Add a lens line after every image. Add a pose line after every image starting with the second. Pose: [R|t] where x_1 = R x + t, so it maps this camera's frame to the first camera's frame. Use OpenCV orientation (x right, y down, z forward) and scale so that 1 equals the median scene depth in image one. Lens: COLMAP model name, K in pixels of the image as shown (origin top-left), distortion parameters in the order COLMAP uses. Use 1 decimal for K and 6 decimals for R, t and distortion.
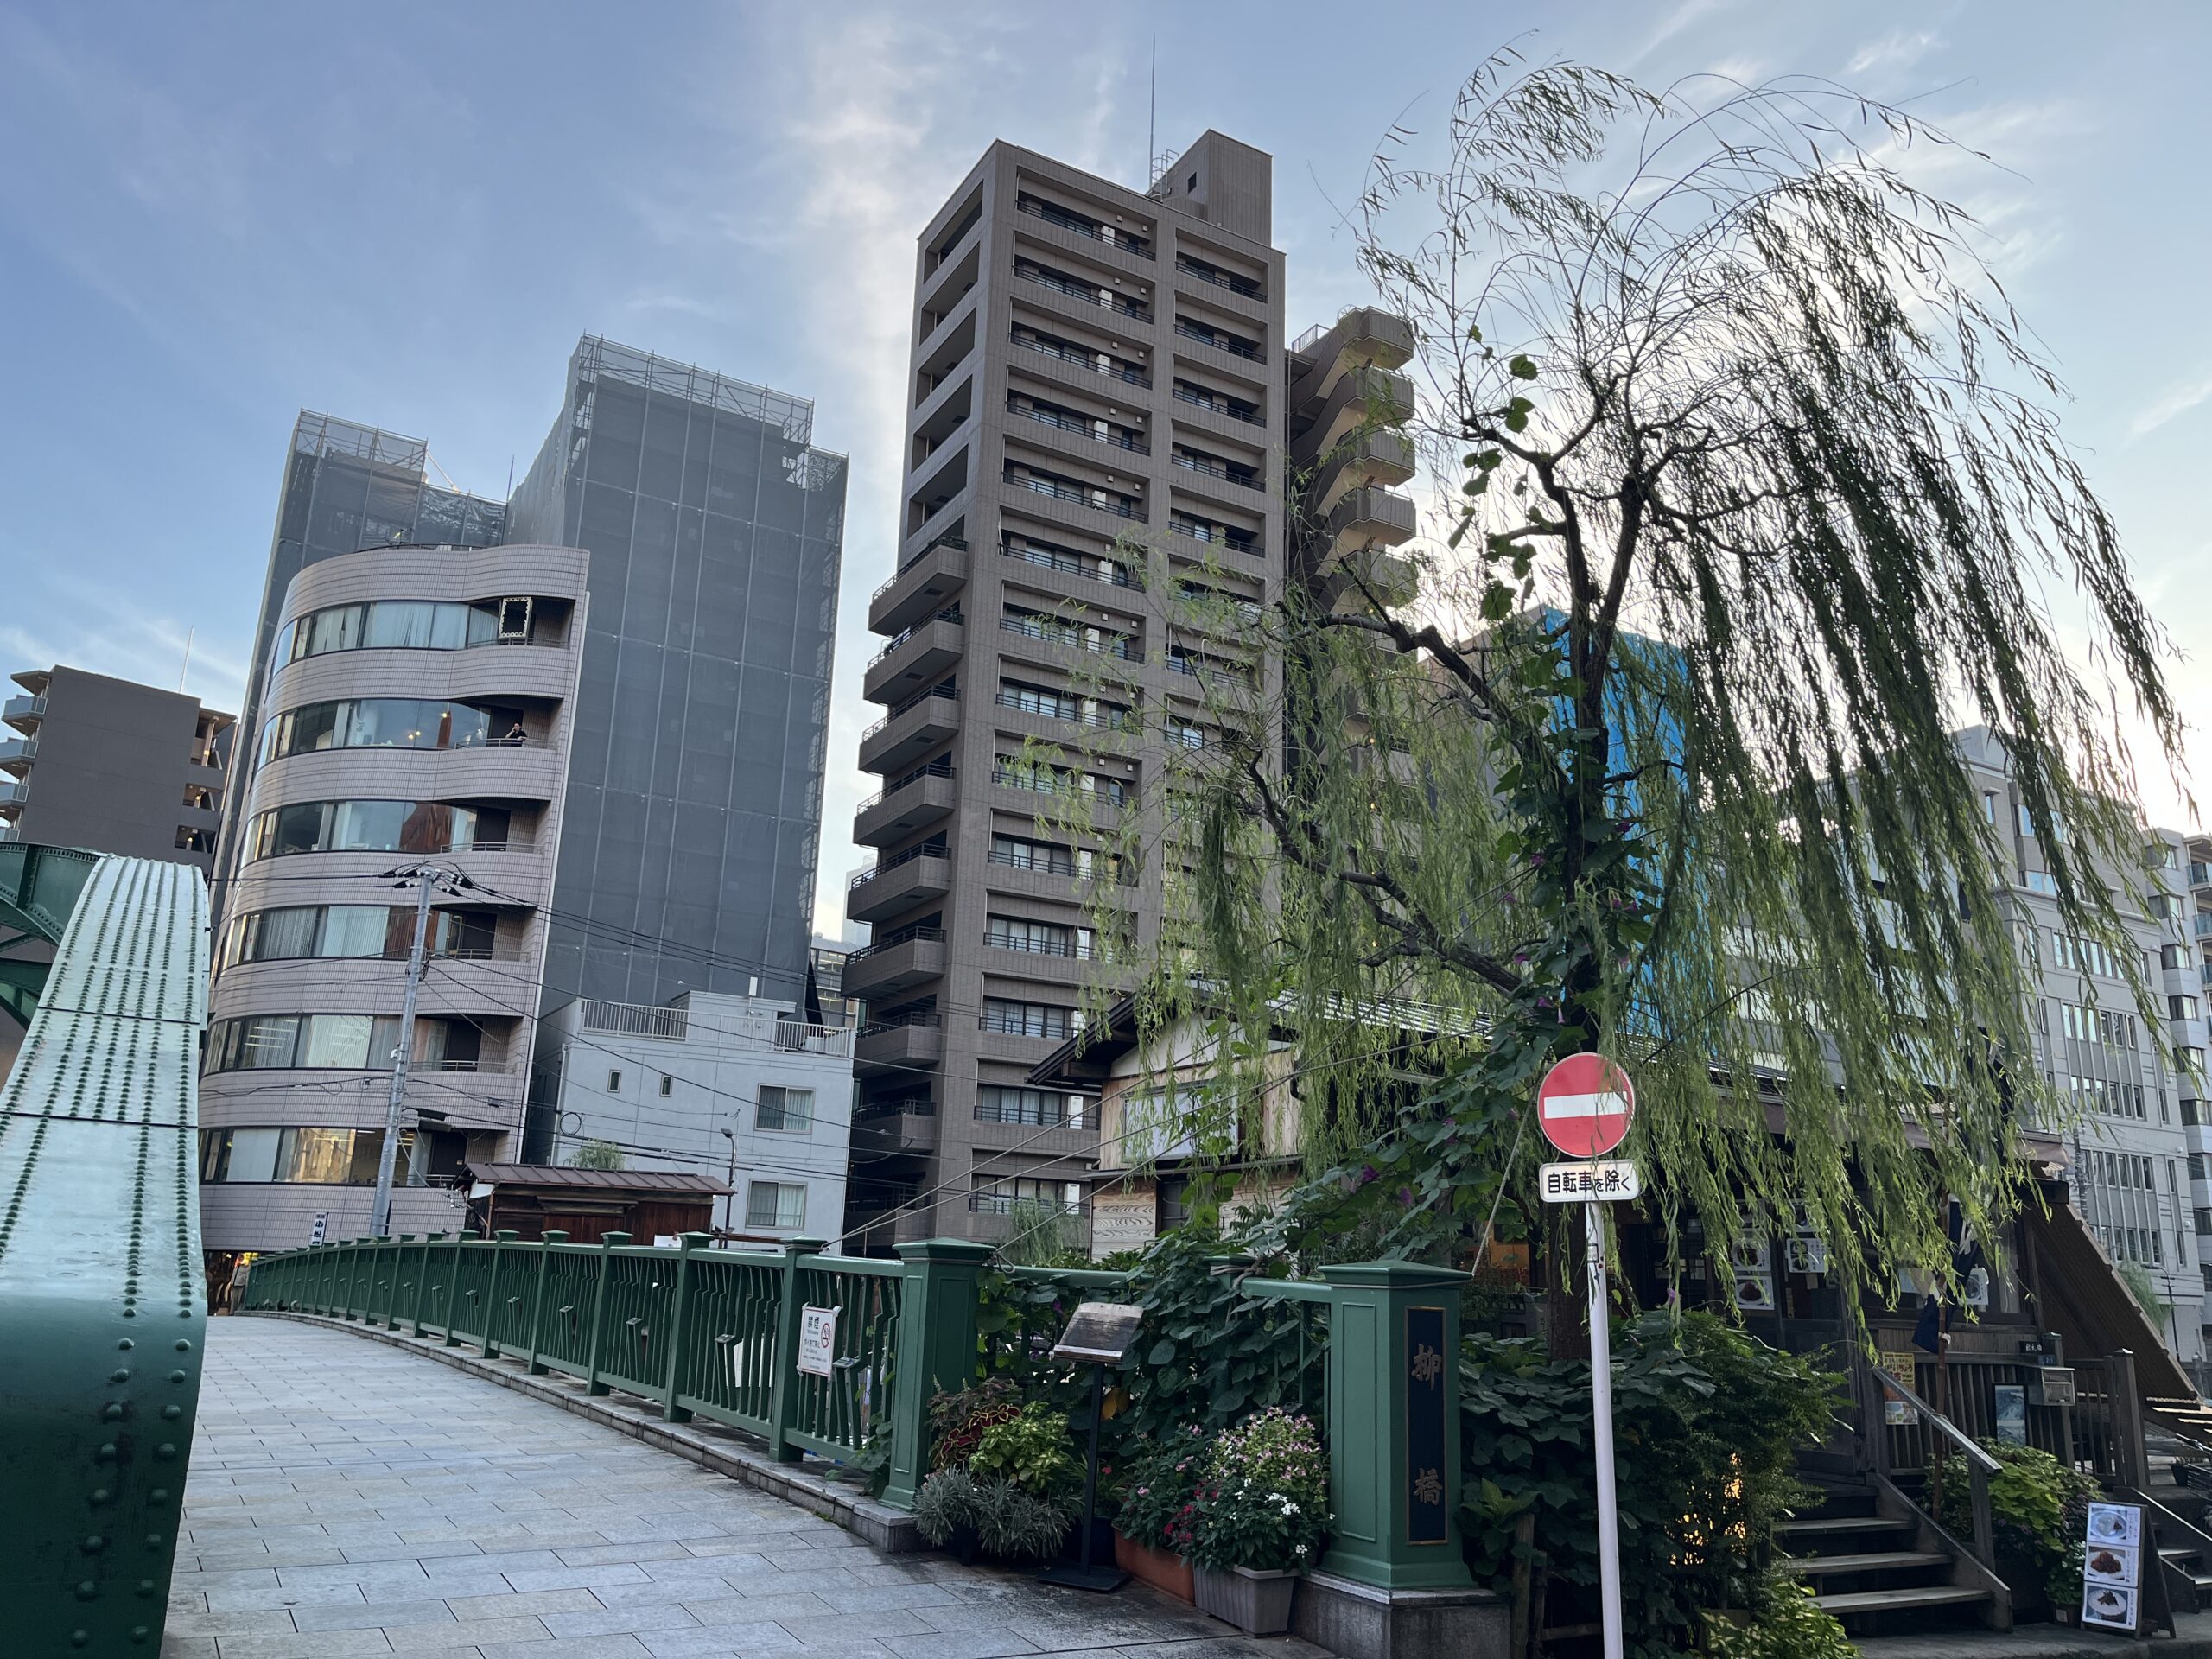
lens RADIAL K [[1651.4, 0, 1095.1], [0, 1651.4, 843.3], [0, 0, 1]] dist [0.053800, -0.079386]
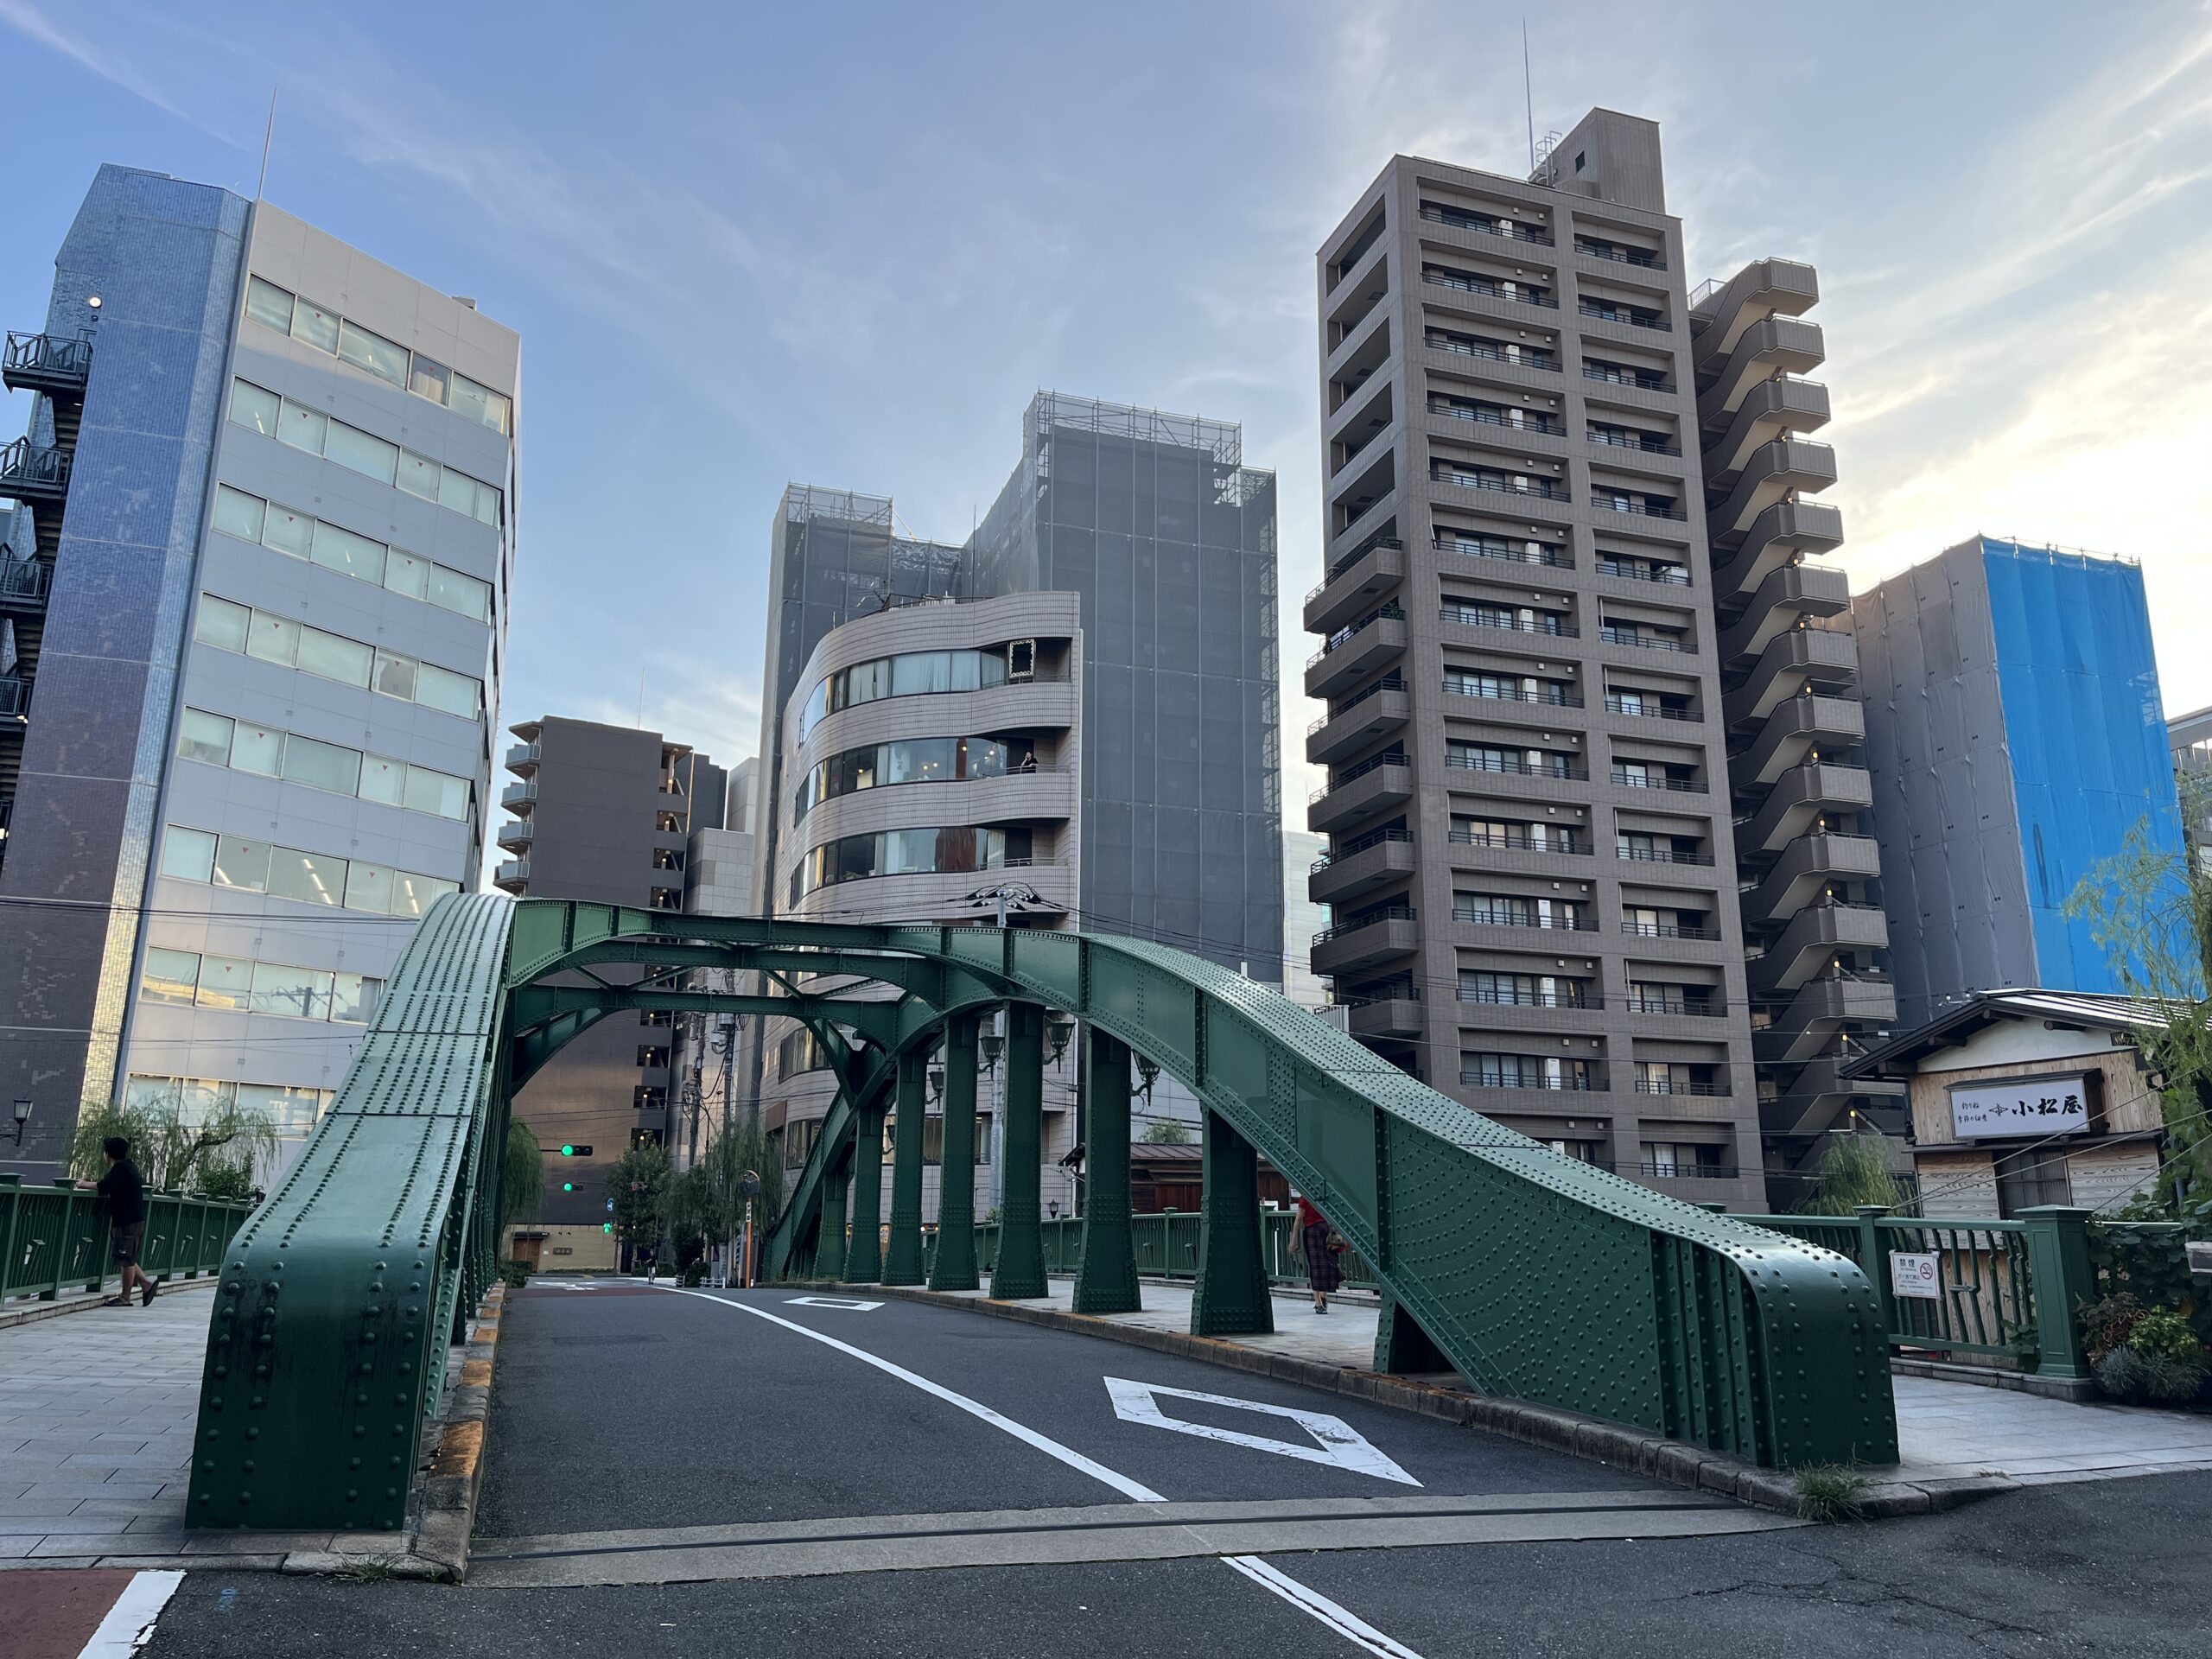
lens RADIAL K [[1651.4, 0, 1110.5], [0, 1651.4, 818.4], [0, 0, 1]] dist [0.053800, -0.079386]
pose [[0.980253, -0.073124, -0.183732, -0.075309], [0.075107, 0.997168, 0.003851, -0.022220], [0.182930, -0.017575, 0.982969, -0.078249]]
